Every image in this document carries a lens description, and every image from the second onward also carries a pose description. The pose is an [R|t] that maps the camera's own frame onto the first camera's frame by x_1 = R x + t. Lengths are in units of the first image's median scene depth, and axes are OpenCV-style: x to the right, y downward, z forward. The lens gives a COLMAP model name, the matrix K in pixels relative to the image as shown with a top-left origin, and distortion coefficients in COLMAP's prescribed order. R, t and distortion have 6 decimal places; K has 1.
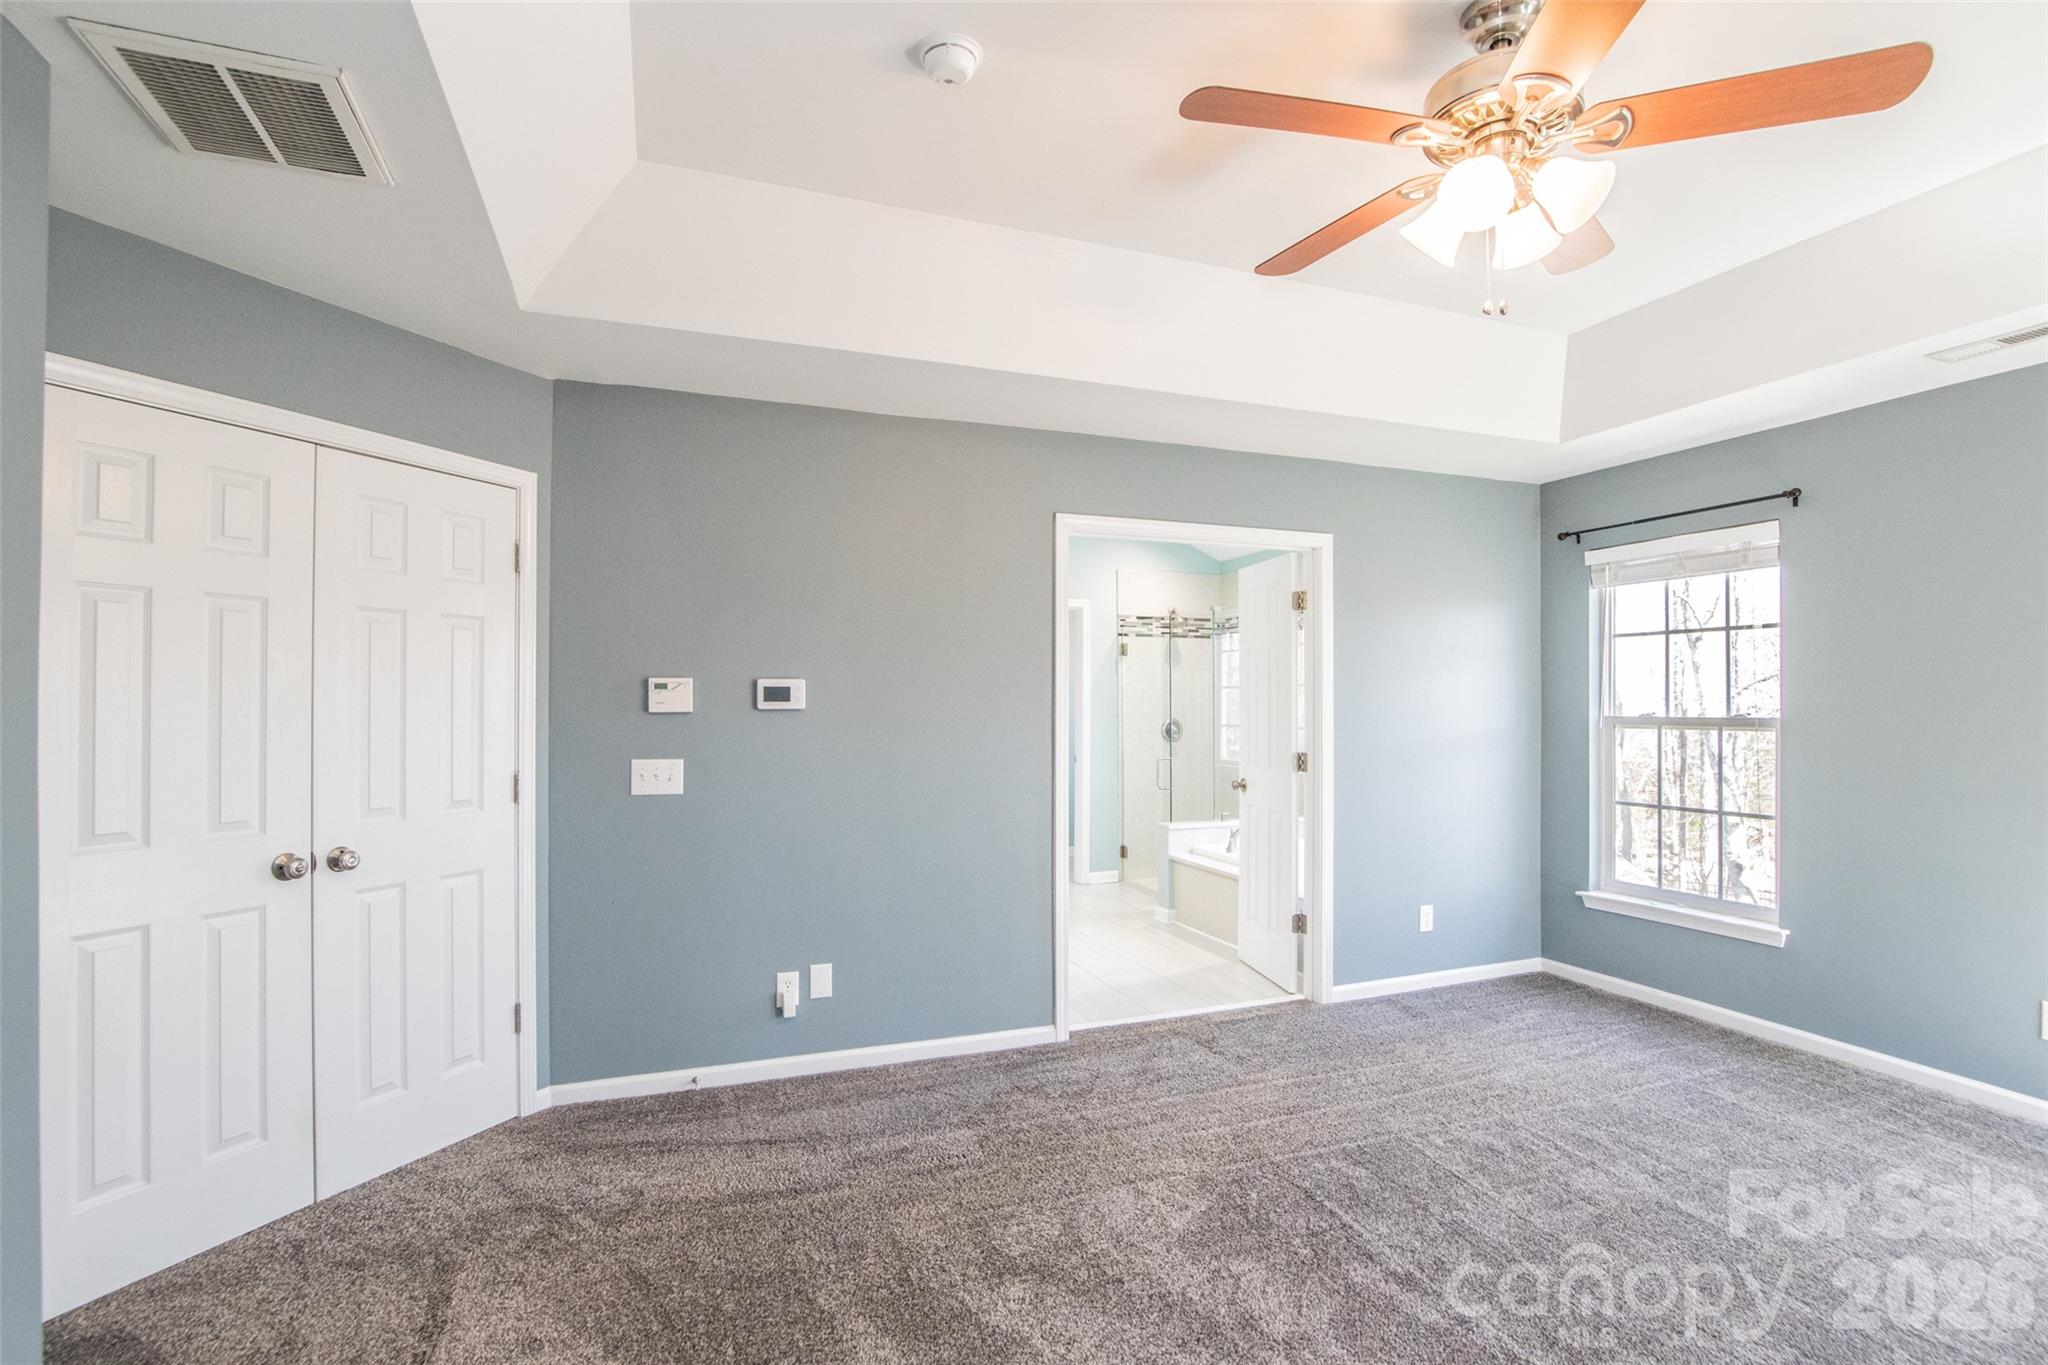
lens RADIAL K [[964.8, 0, 1014.8], [0, 964.8, 691.5], [0, 0, 1]] dist [-0.032217, 0.001614]
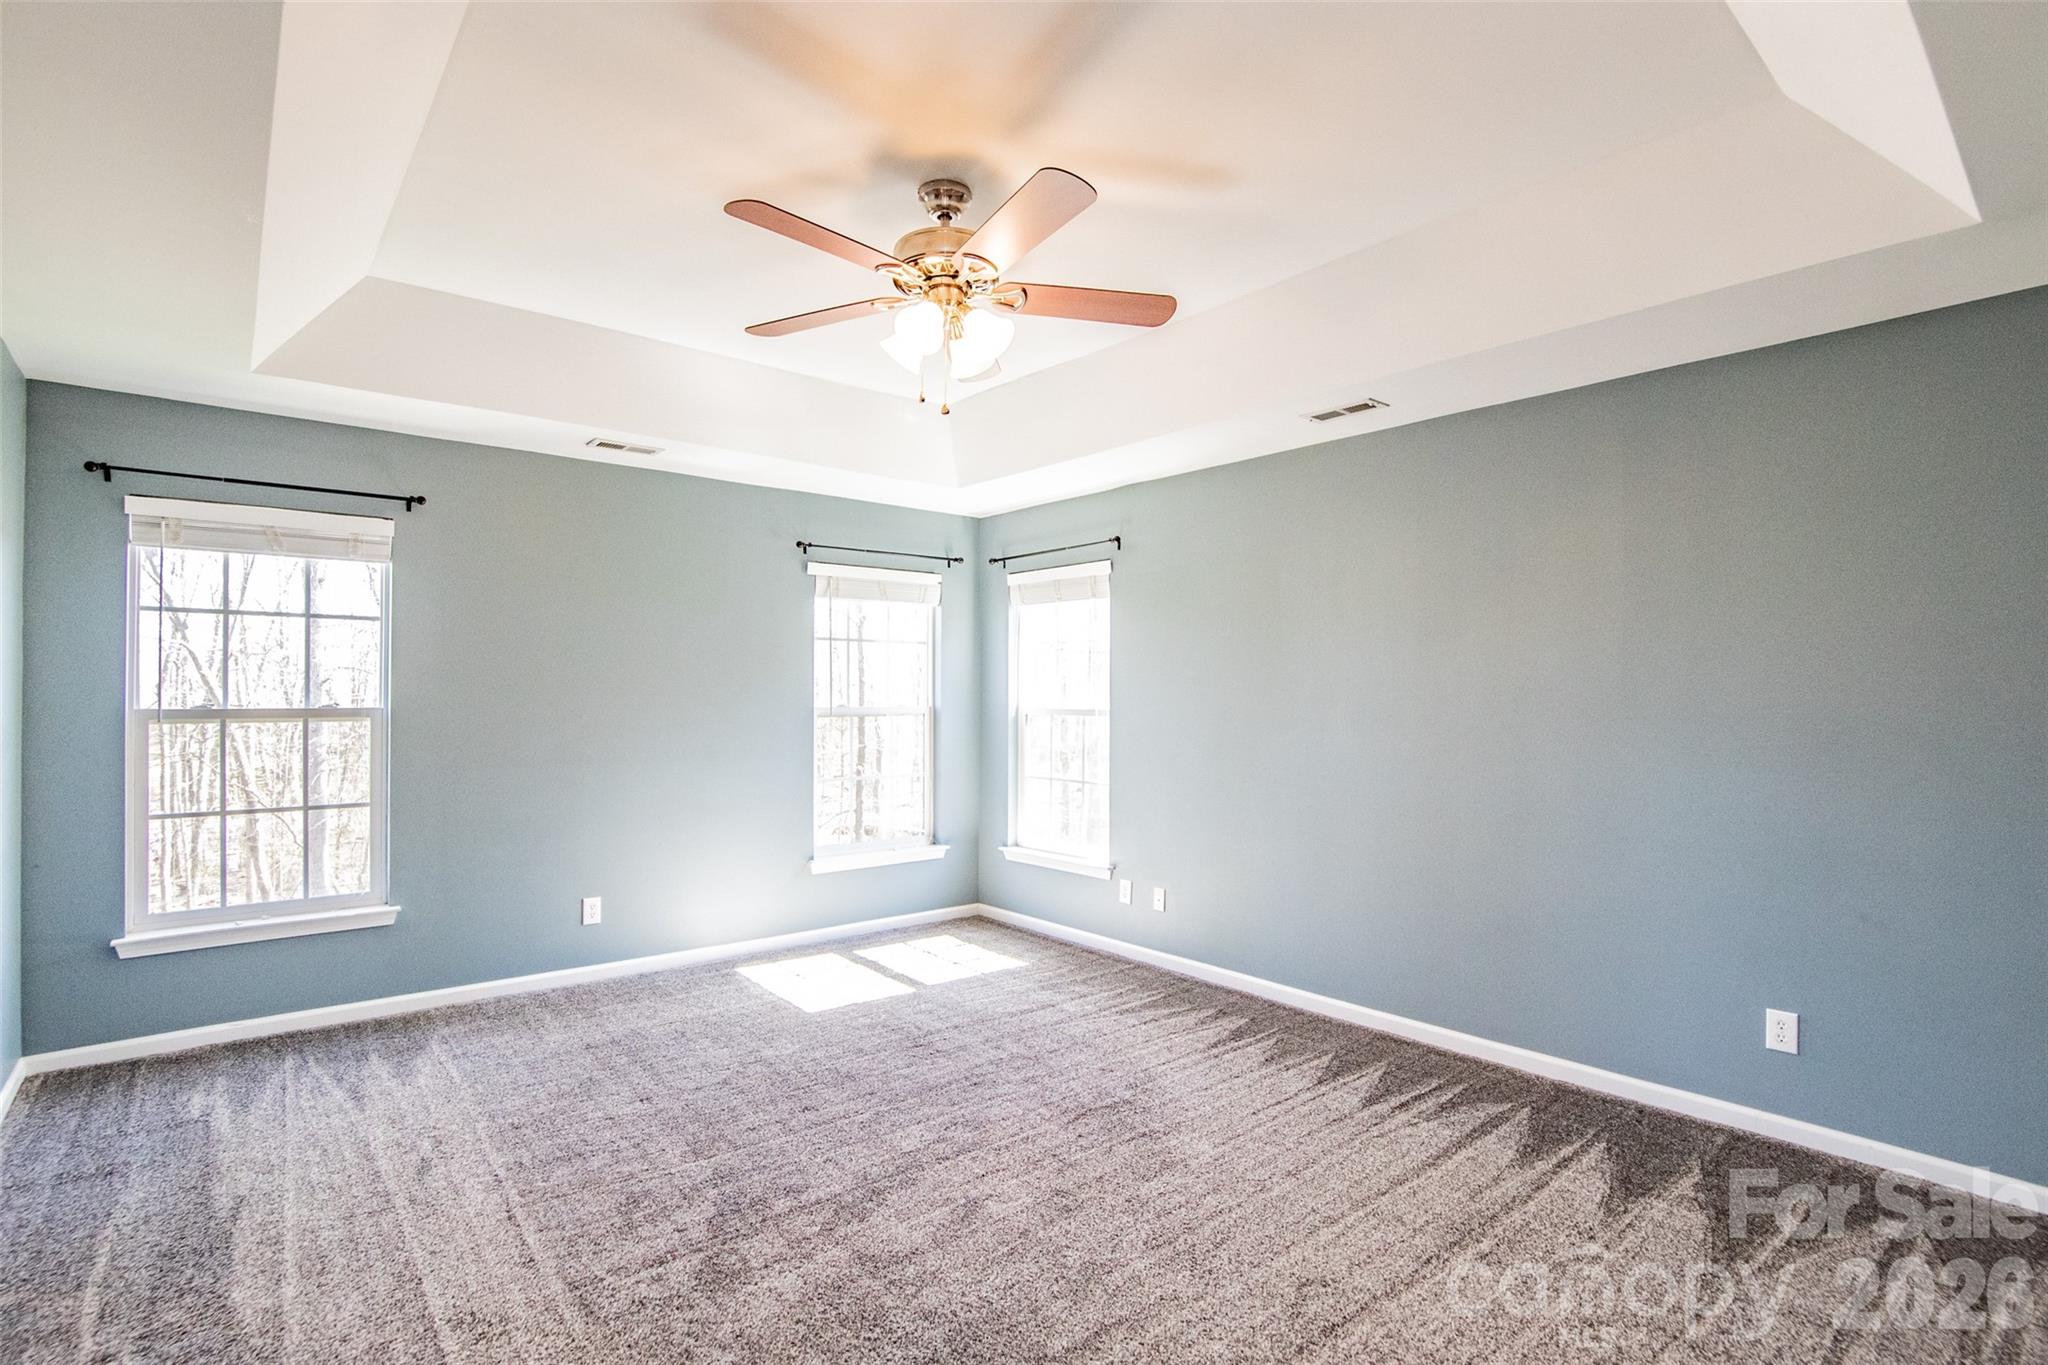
lens RADIAL K [[964.8, 0, 1009.3], [0, 964.8, 682.2], [0, 0, 1]] dist [-0.032217, 0.001614]
pose [[-0.327781, 0.016751, 0.944605, -0.391557], [-0.009765, 0.999729, -0.021117, 0.014960], [-0.944703, -0.016145, -0.327529, 0.647401]]
